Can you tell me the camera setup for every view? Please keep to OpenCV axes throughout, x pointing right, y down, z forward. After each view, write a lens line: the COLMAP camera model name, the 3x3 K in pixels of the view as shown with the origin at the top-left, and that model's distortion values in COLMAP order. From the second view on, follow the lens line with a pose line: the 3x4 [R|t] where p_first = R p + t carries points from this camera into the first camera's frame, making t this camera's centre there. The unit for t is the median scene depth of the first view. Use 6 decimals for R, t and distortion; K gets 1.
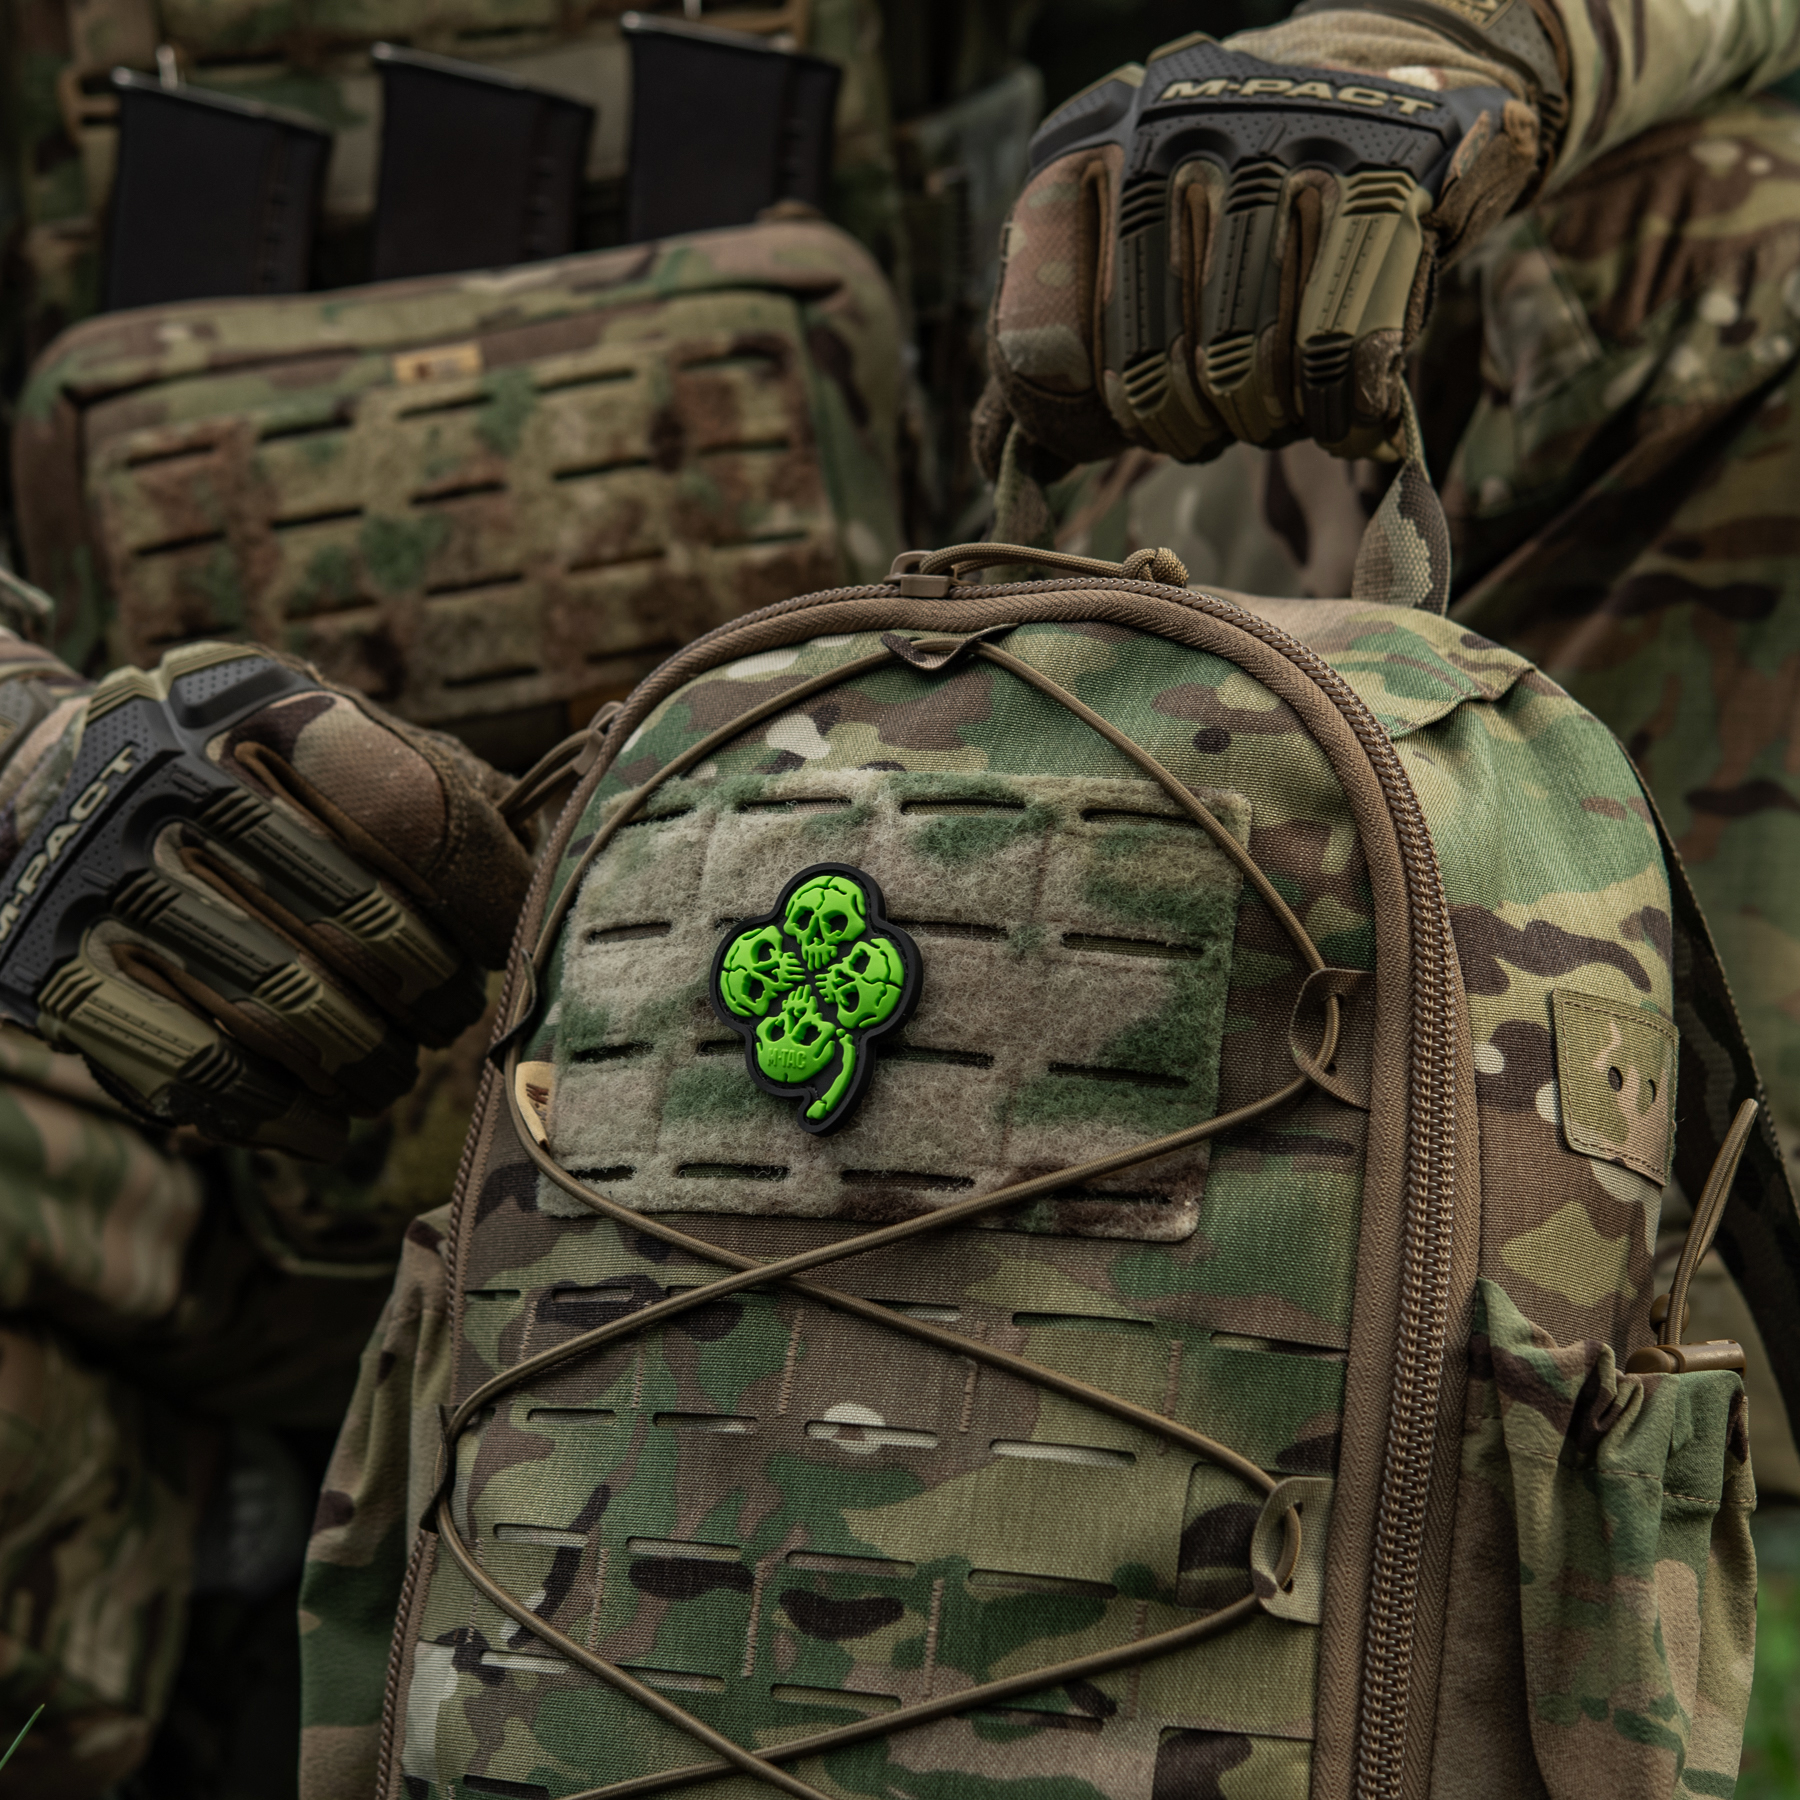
lens RADIAL K [[5033.7, 0, 744.8], [0, 5033.7, 897.3], [0, 0, 1]] dist [-0.035724, -0.115721]
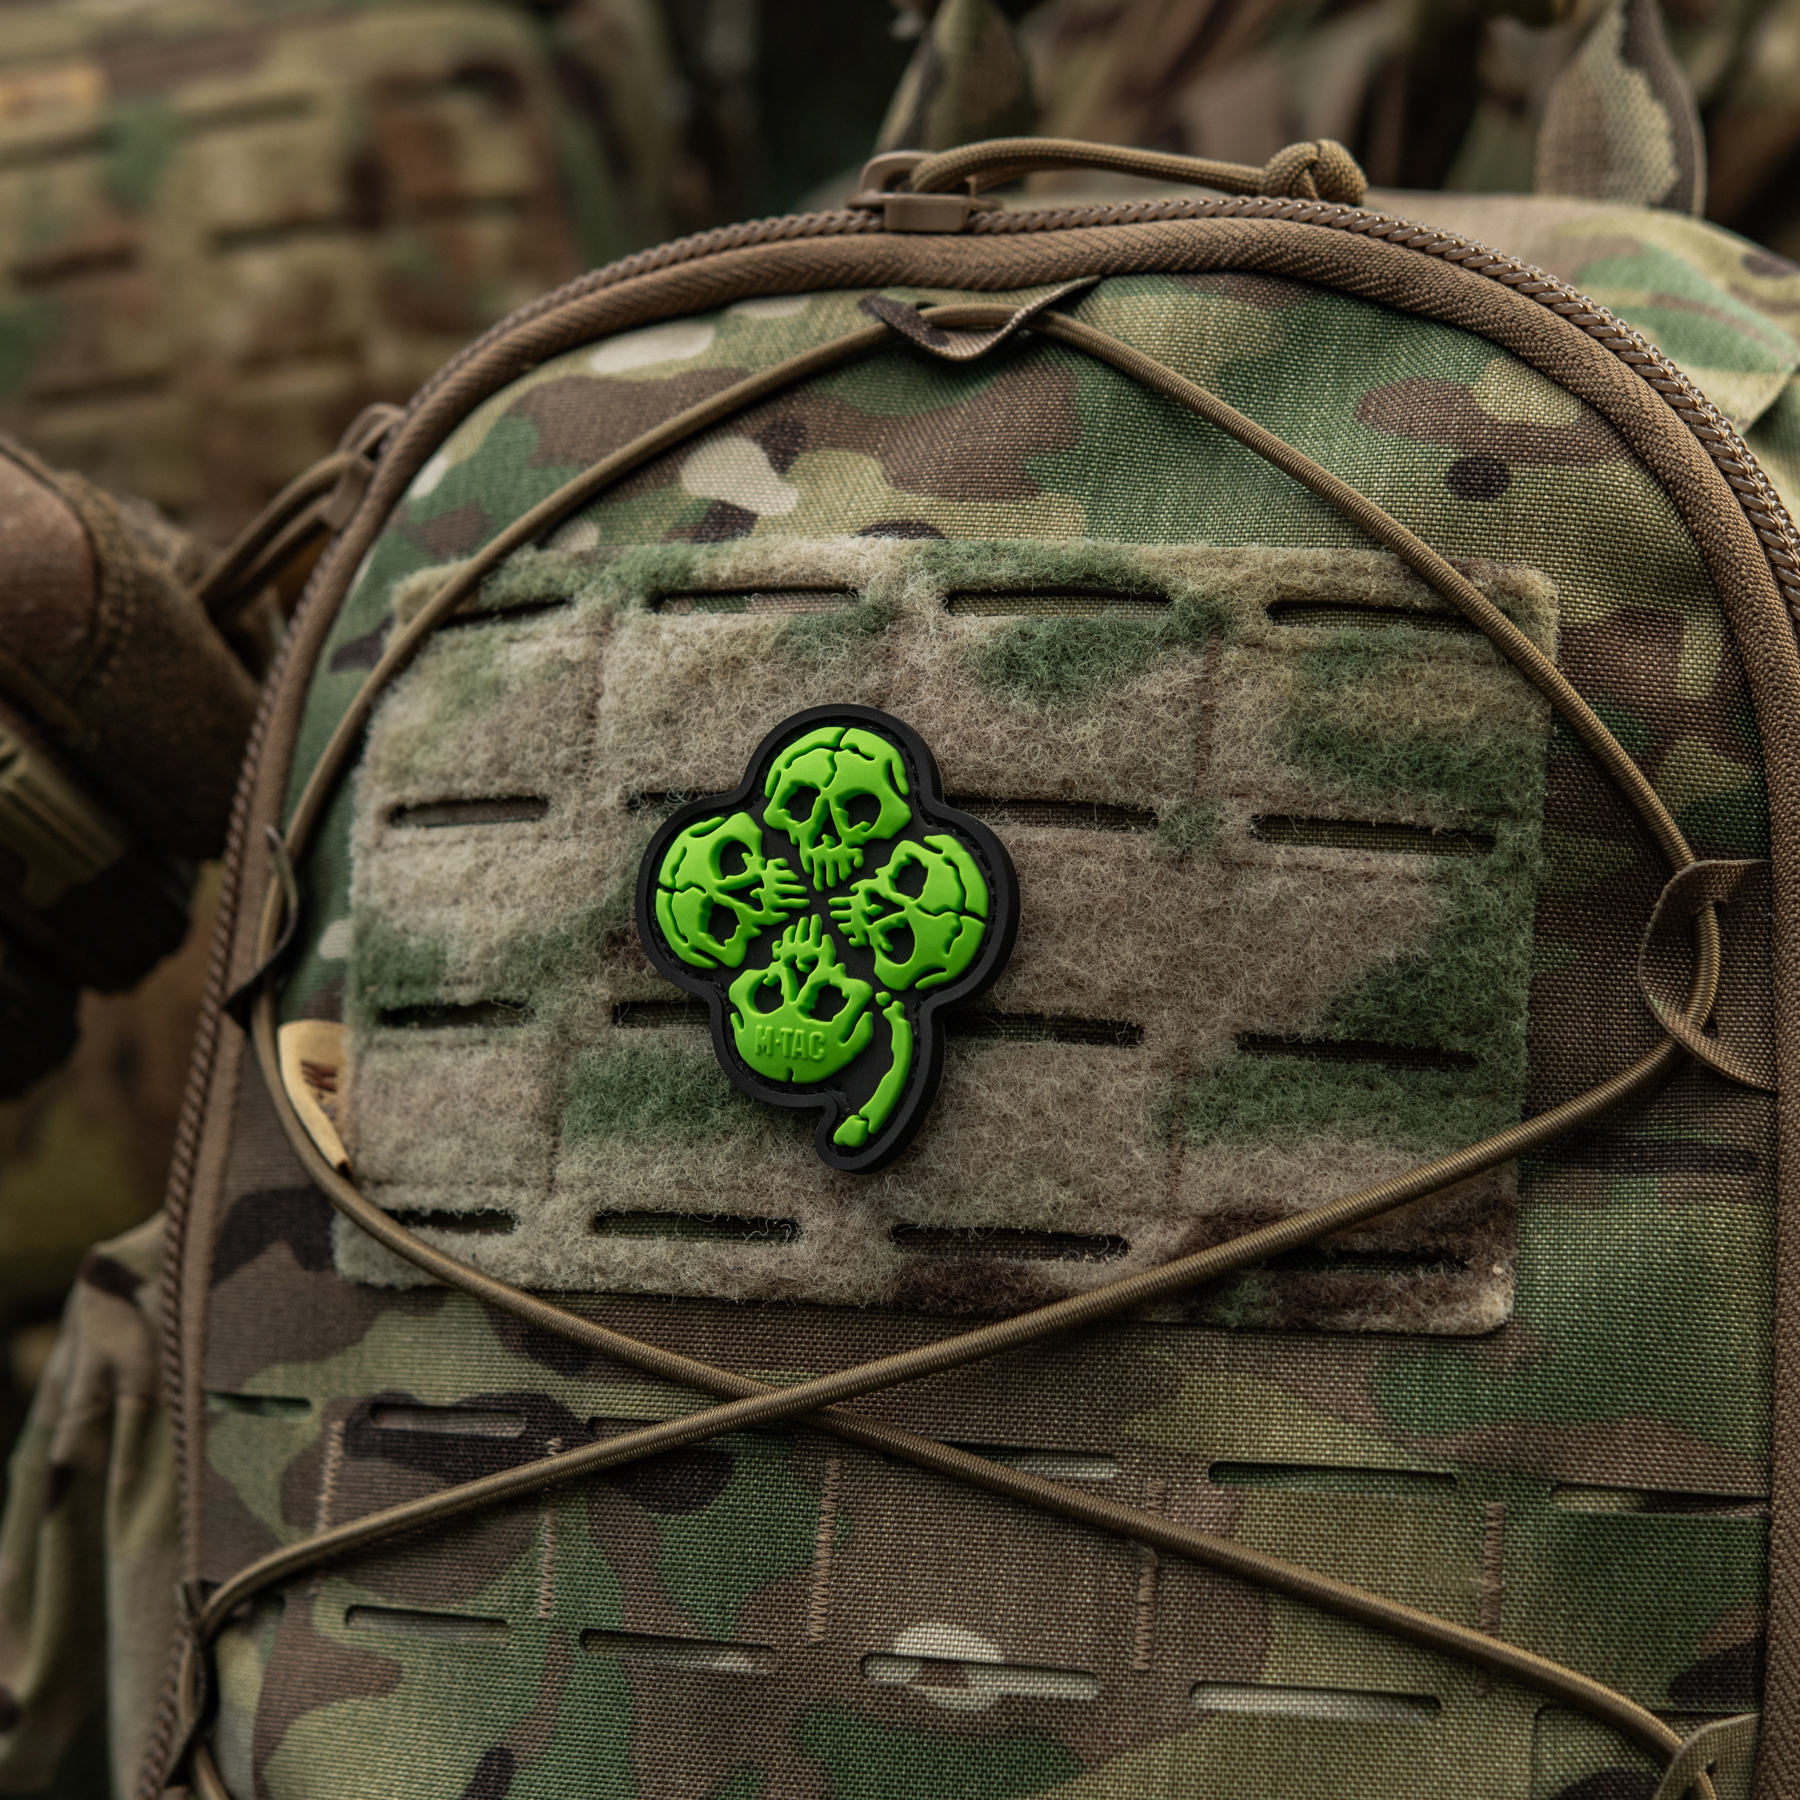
lens RADIAL K [[5033.7, 0, 744.8], [0, 5033.7, 897.3], [0, 0, 1]] dist [-0.035724, -0.115721]
pose [[0.986475, -0.056037, 0.154033, -0.087186], [0.036904, 0.991548, 0.124379, -0.058906], [-0.159701, -0.117013, 0.980206, 0.420458]]
